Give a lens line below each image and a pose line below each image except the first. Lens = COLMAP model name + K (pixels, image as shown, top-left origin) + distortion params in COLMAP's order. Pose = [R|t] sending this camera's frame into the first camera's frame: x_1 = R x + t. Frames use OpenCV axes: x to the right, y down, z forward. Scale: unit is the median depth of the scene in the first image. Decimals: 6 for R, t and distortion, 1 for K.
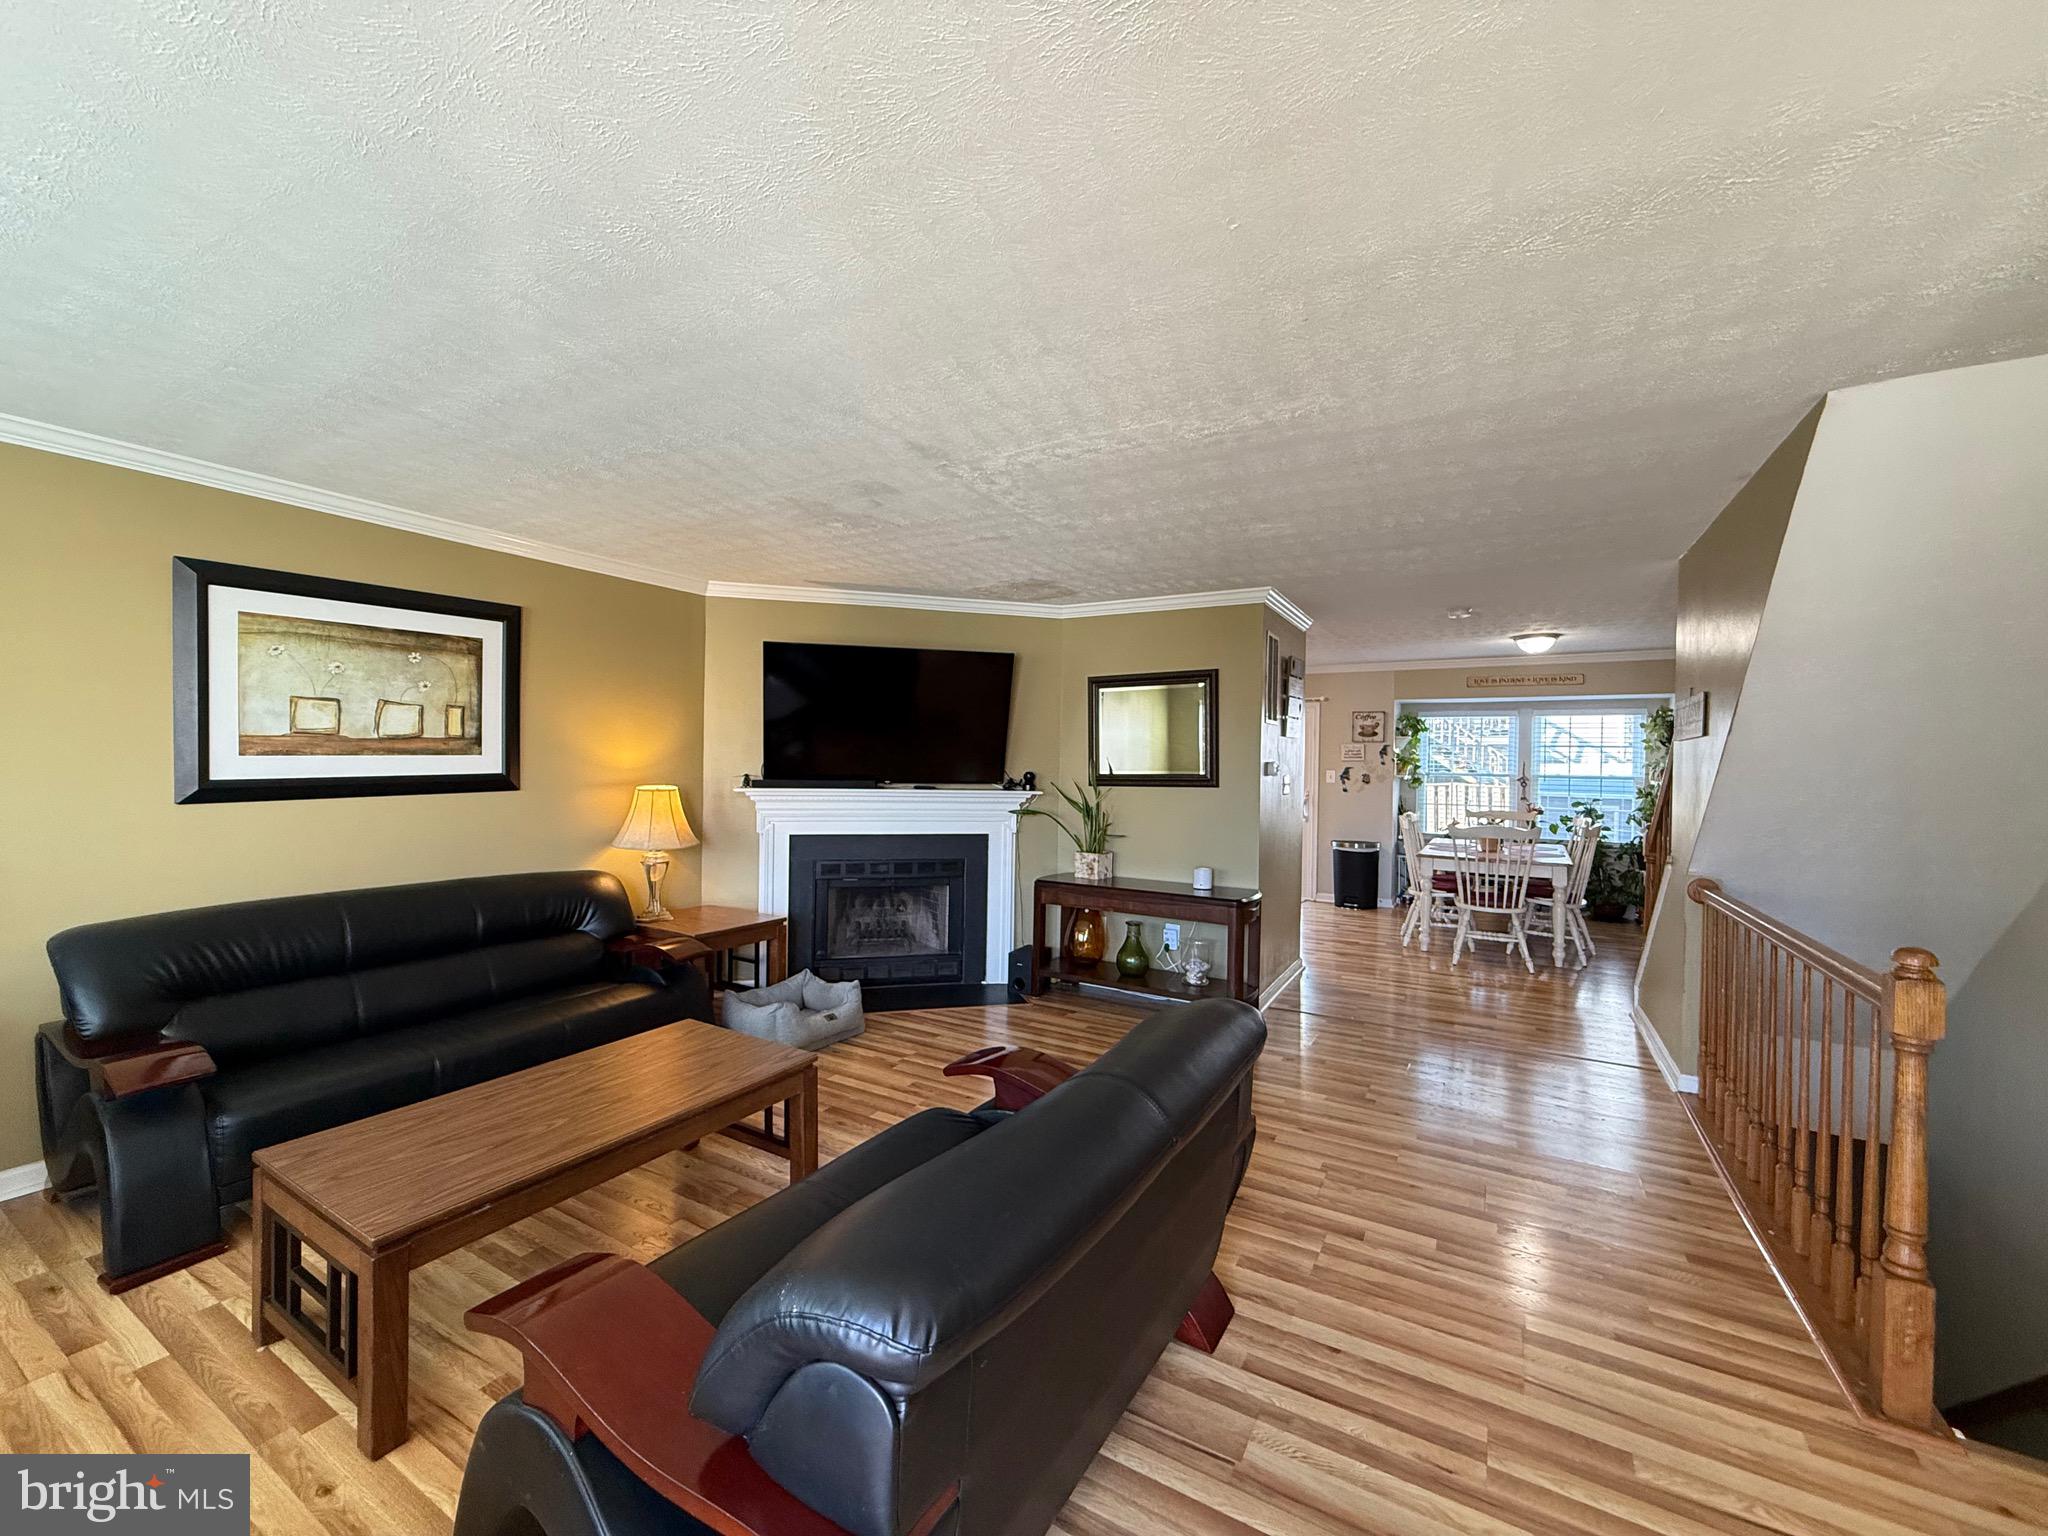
lens RADIAL K [[816.3, 0, 1019.2], [0, 816.3, 763.4], [0, 0, 1]] dist [0.000231, 0.000084]
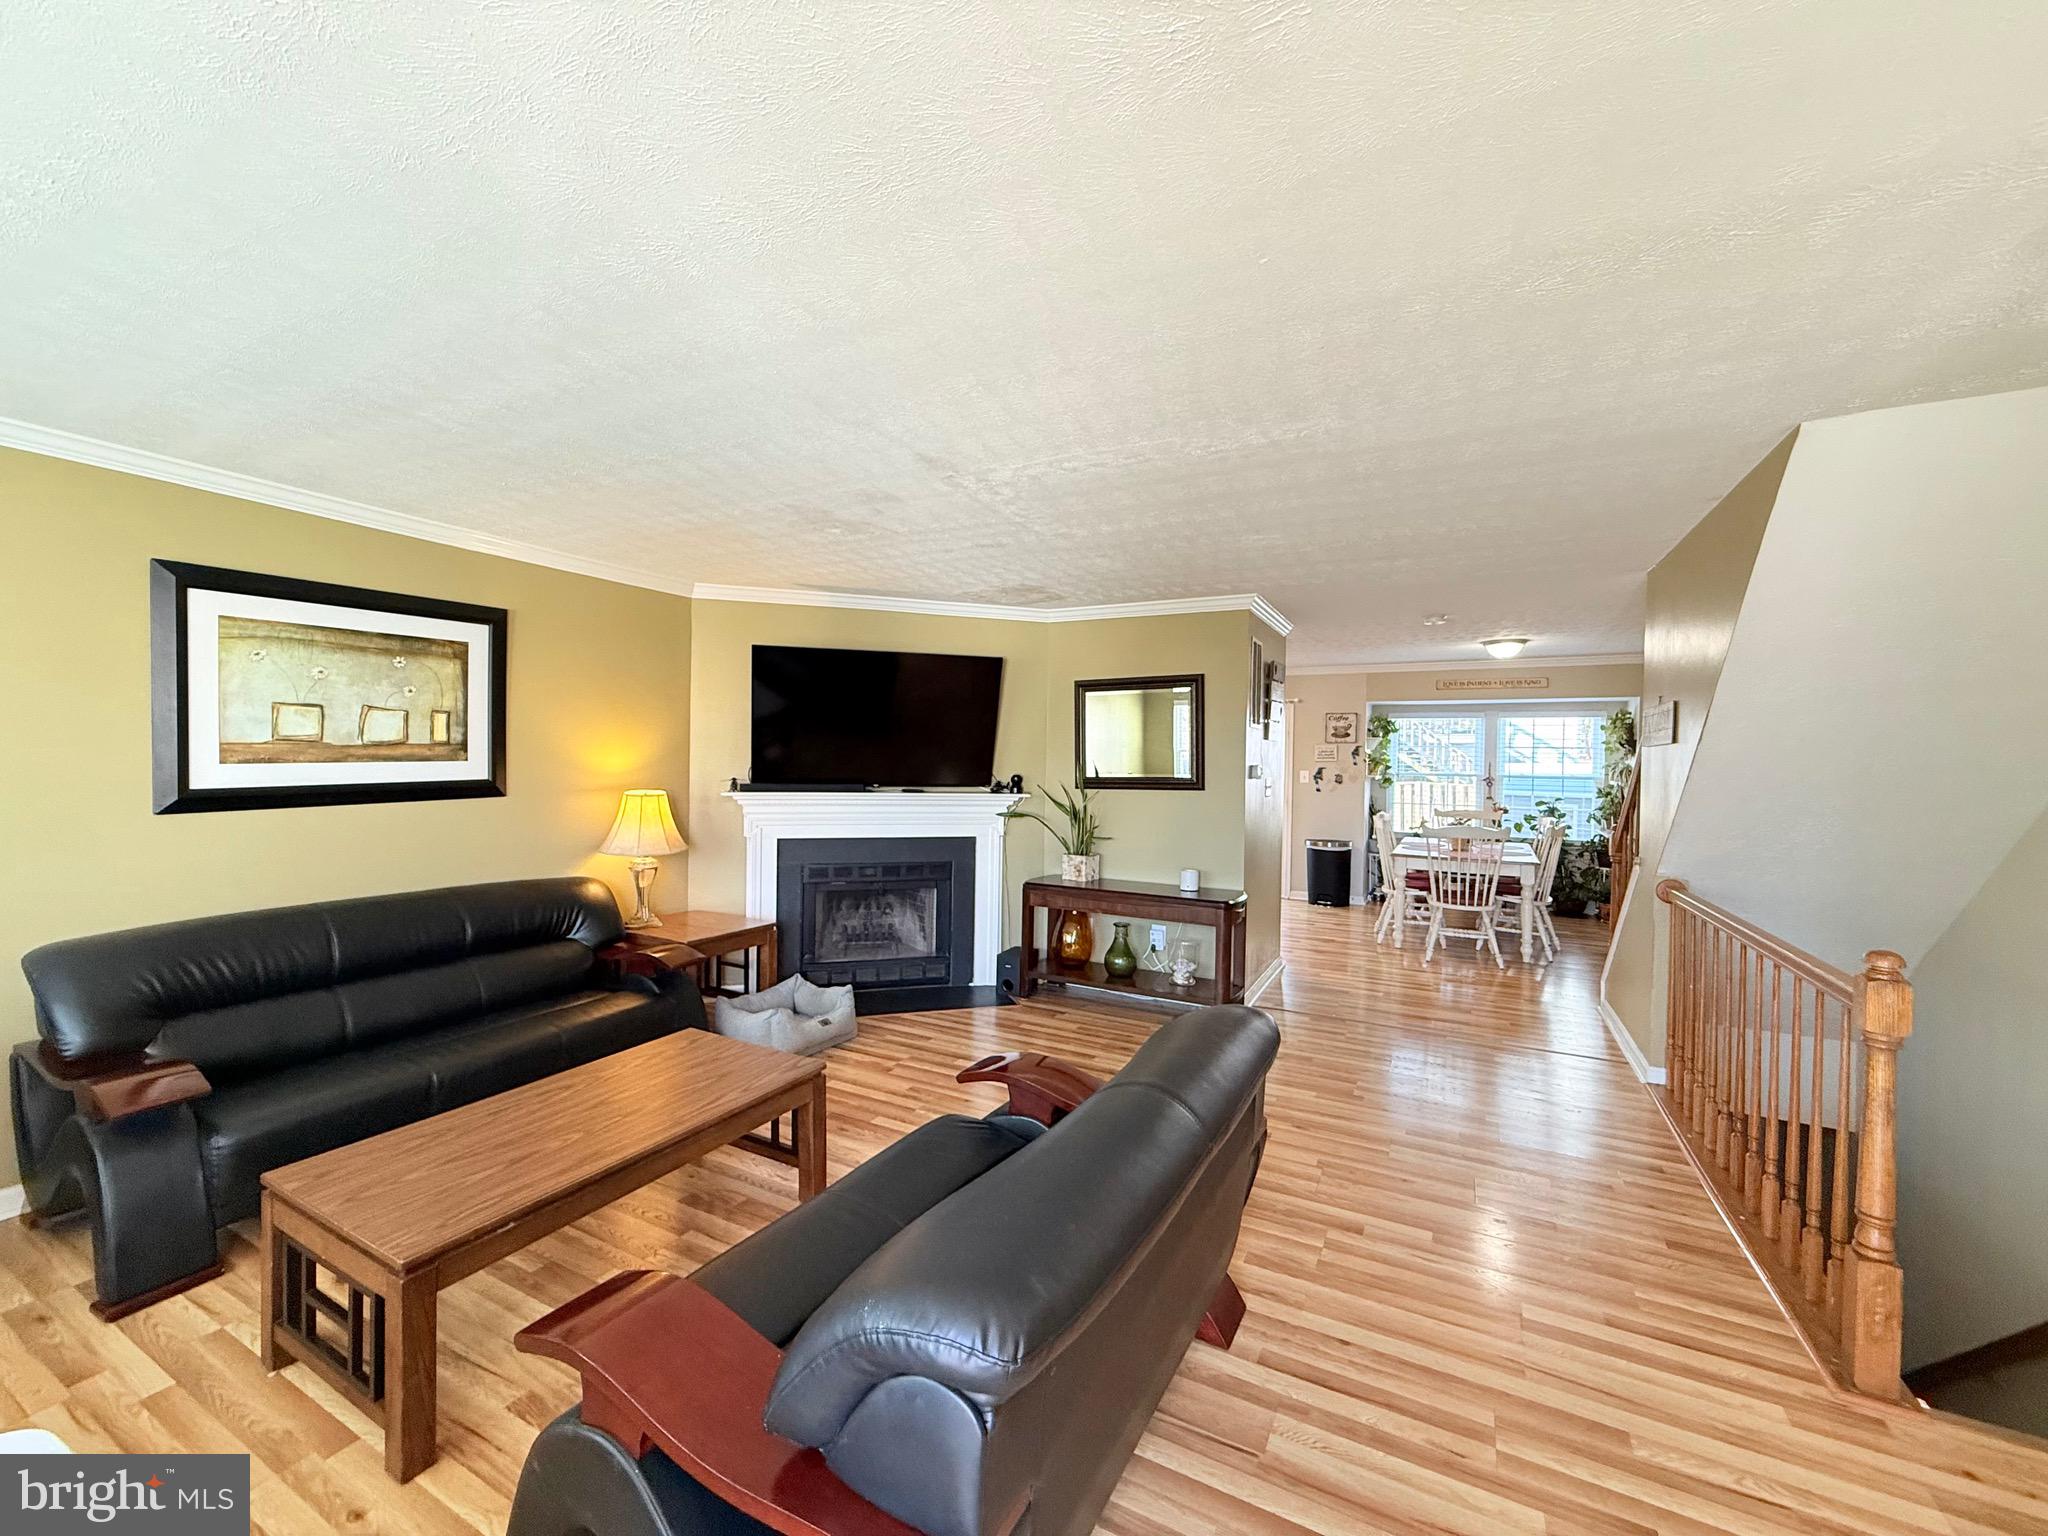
lens RADIAL K [[816.3, 0, 1019.2], [0, 816.3, 763.4], [0, 0, 1]] dist [0.000231, 0.000084]
pose [[0.999152, -0.000545, 0.041163, -0.036670], [0.000370, 0.999991, 0.004256, -0.011402], [-0.041165, -0.004237, 0.999143, -0.008389]]
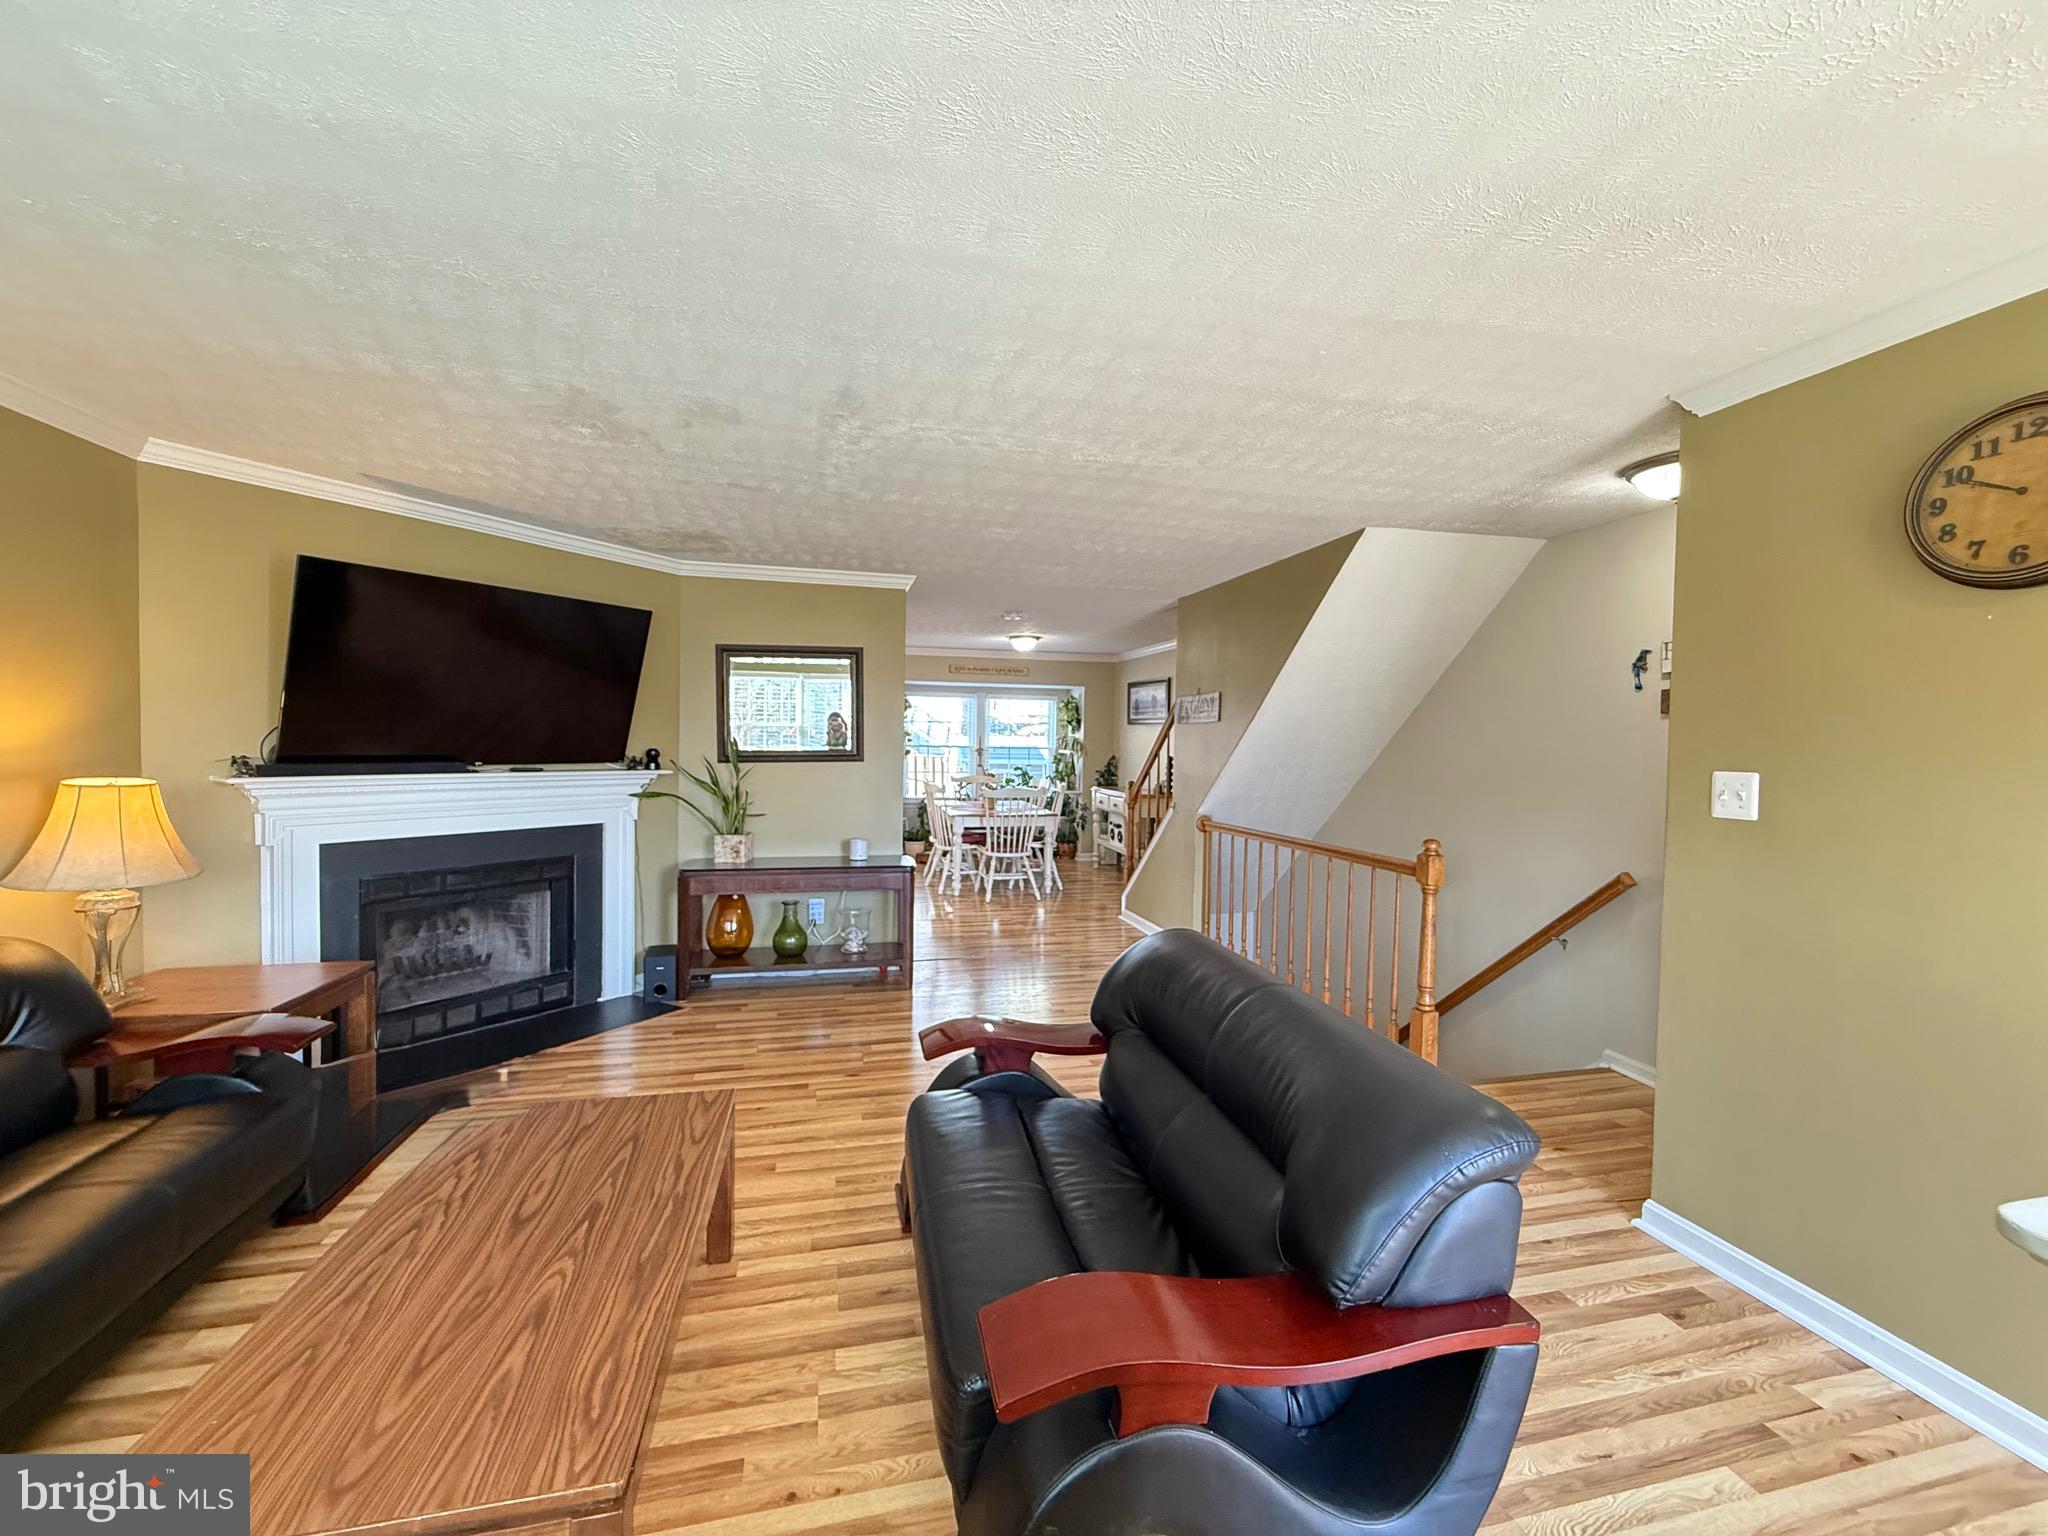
lens RADIAL K [[820.5, 0, 1017.5], [0, 820.5, 765.0], [0, 0, 1]] dist [0.001851, 0.000228]
pose [[0.720677, -0.023173, 0.692884, -0.445700], [-0.002821, 0.999335, 0.036357, -0.006734], [-0.693265, -0.028156, 0.720132, 0.142967]]
